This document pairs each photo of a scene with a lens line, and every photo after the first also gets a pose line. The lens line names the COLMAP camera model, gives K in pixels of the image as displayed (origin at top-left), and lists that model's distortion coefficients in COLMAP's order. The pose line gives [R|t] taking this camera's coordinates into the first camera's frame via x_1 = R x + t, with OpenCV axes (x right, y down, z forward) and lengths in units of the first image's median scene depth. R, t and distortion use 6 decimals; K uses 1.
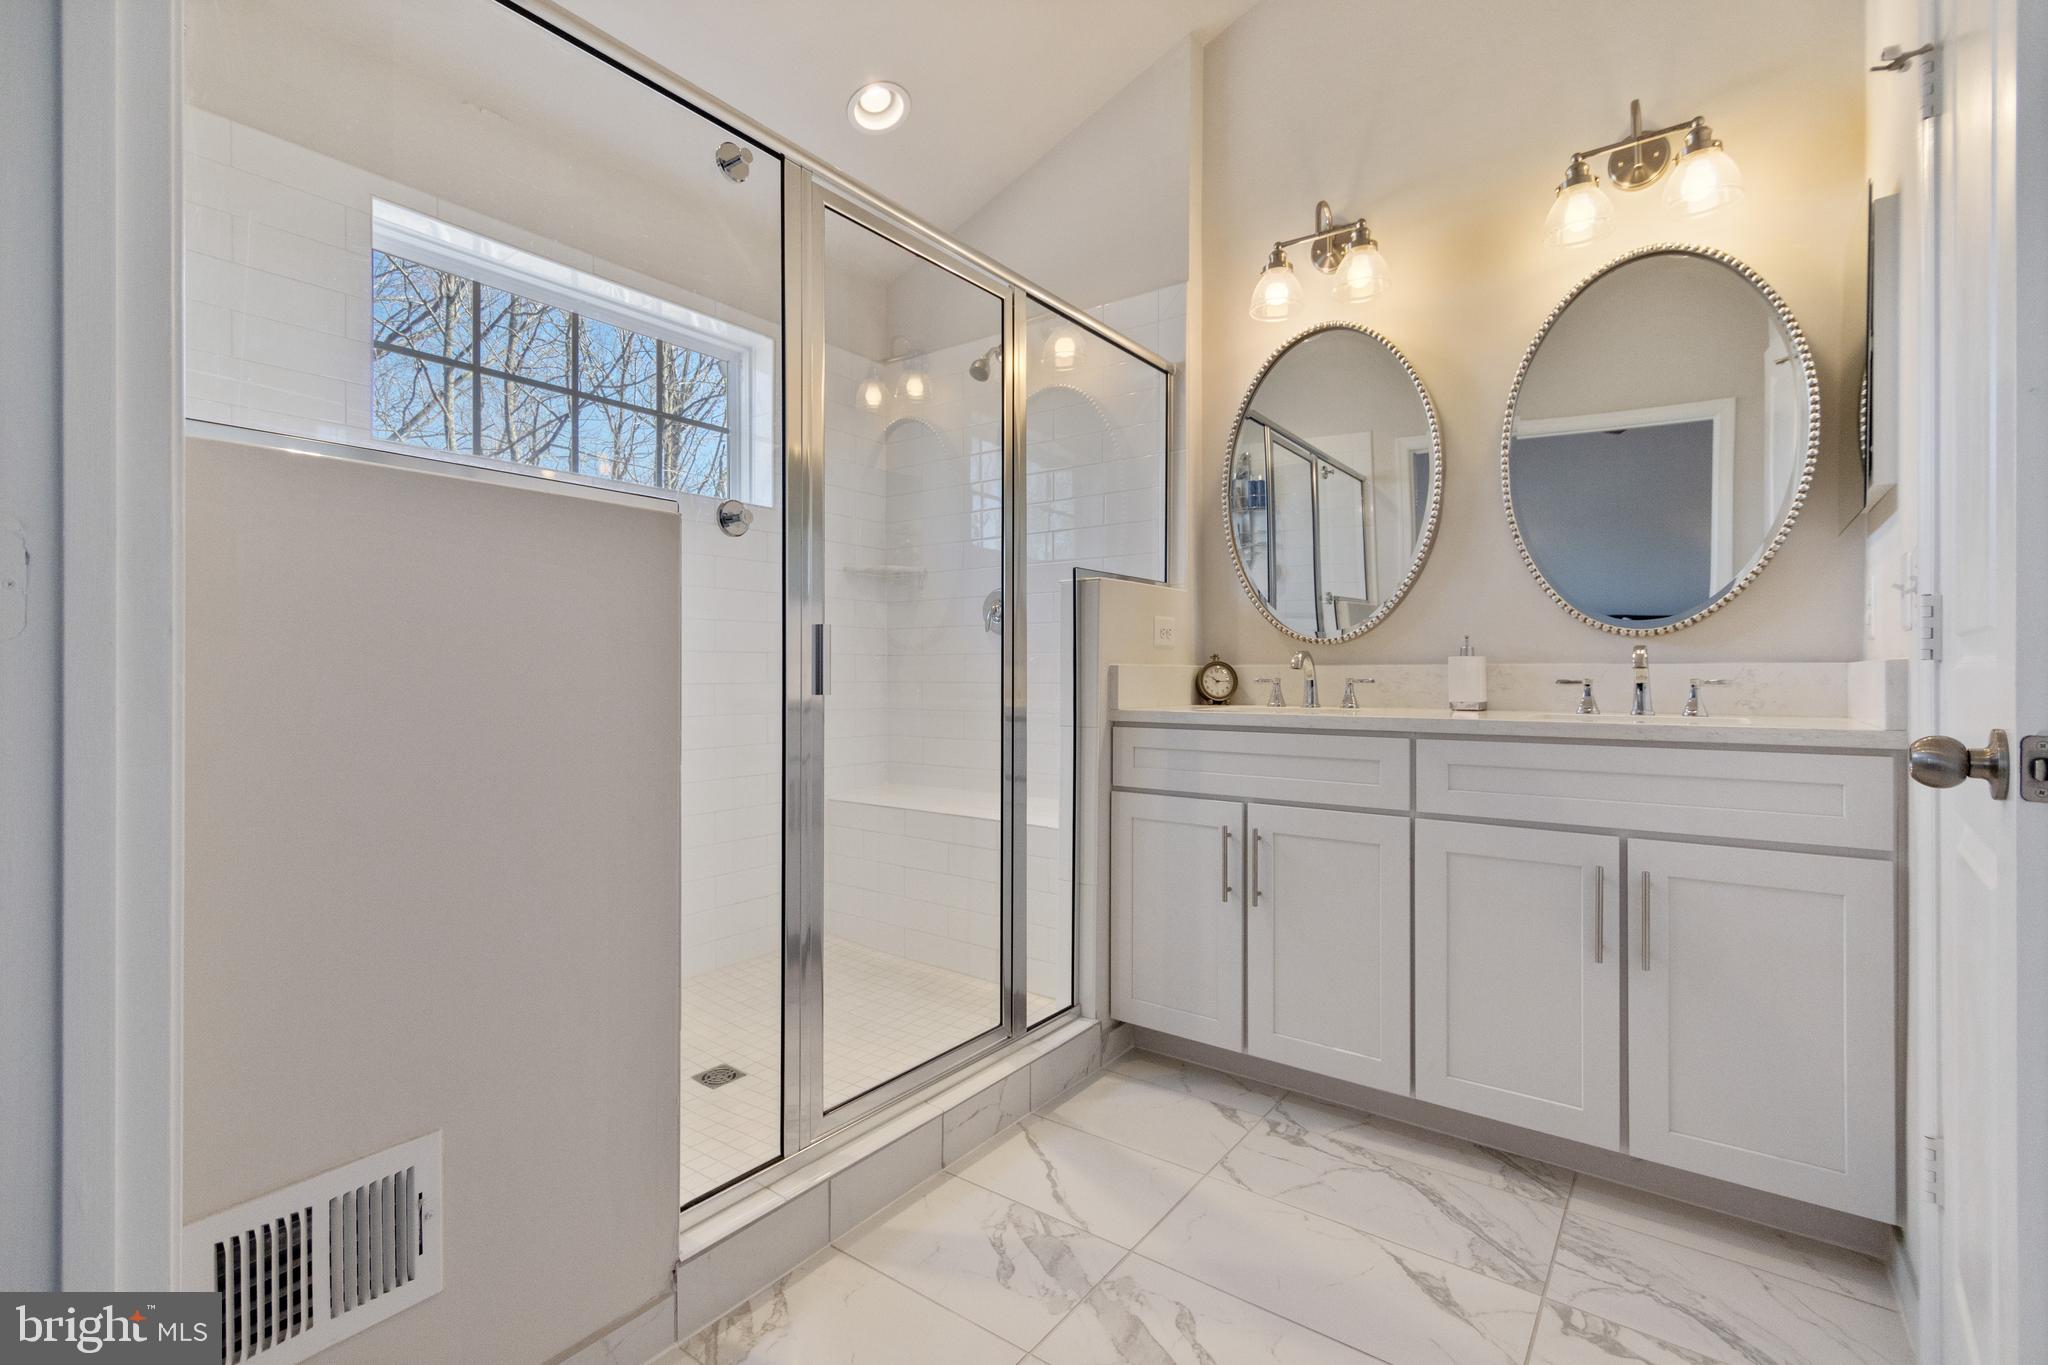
lens RADIAL K [[934.0, 0, 1027.6], [0, 934.0, 692.5], [0, 0, 1]] dist [-0.002186, 0.003603]
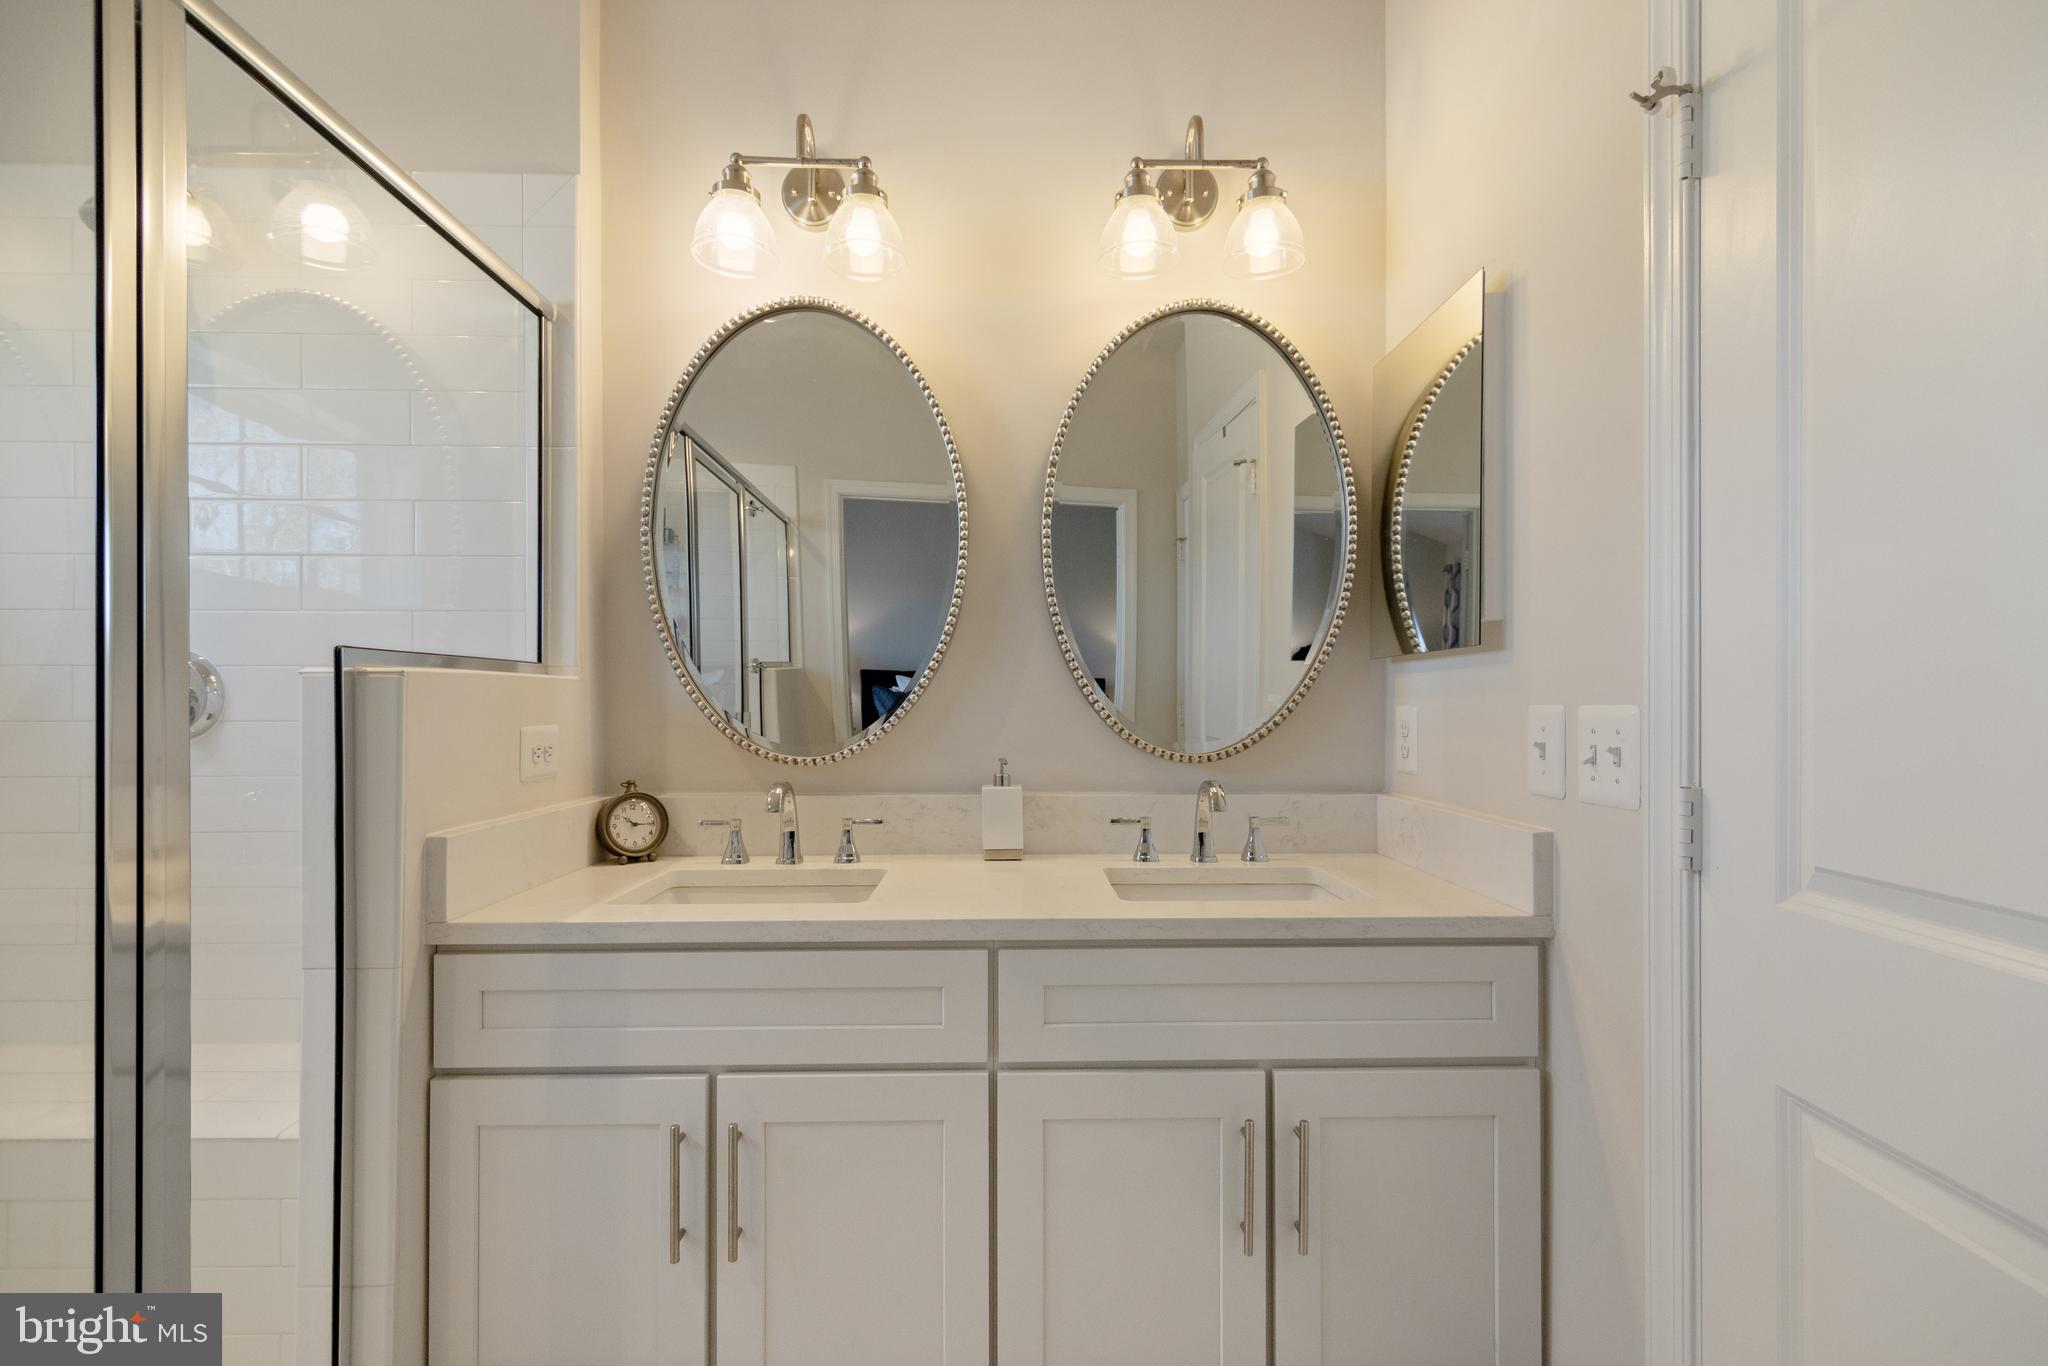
lens RADIAL K [[934.0, 0, 1064.4], [0, 934.0, 708.0], [0, 0, 1]] dist [-0.002186, 0.003603]
pose [[0.774882, -0.002126, 0.632103, 0.034842], [0.015415, 0.999761, -0.015533, -0.085592], [-0.631918, 0.021780, 0.774729, 0.371501]]
